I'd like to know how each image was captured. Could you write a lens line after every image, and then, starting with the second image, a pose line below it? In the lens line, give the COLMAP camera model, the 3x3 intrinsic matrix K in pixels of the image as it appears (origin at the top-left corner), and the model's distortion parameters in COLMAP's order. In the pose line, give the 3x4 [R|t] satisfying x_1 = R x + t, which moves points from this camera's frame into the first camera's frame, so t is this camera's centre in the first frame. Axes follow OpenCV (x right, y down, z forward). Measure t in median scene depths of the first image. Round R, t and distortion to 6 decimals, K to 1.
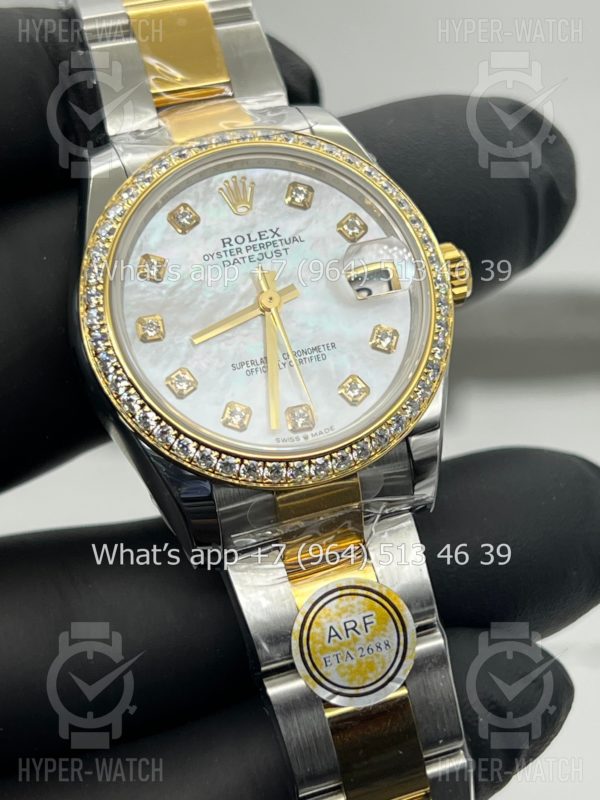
lens RADIAL K [[1804.7, 0, 301.4], [0, 1804.7, 398.7], [0, 0, 1]] dist [0.160818, 0.000000]
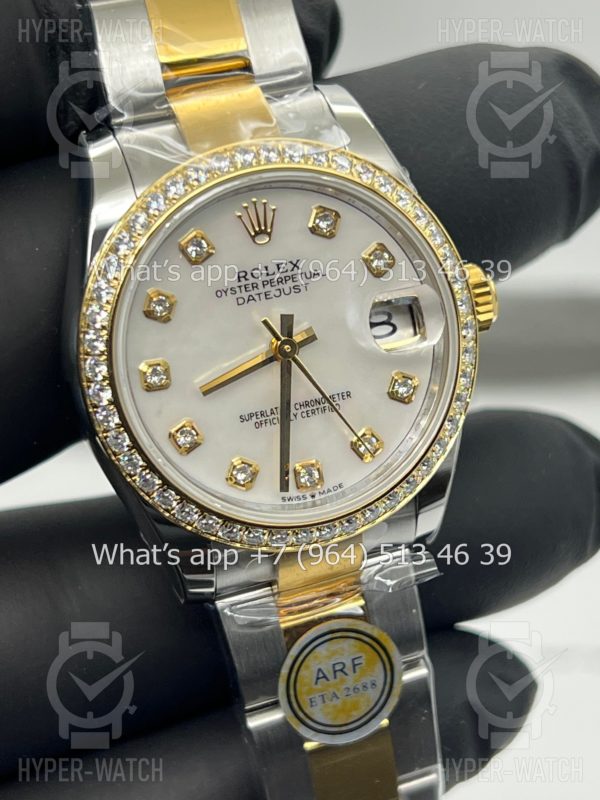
lens RADIAL K [[1804.7, 0, 293.9], [0, 1804.7, 392.8], [0, 0, 1]] dist [0.160818, 0.000000]
pose [[0.994032, 0.060028, 0.091086, -0.094706], [-0.084892, 0.950050, 0.300331, -0.306060], [-0.068508, -0.306271, 0.949476, 0.120043]]
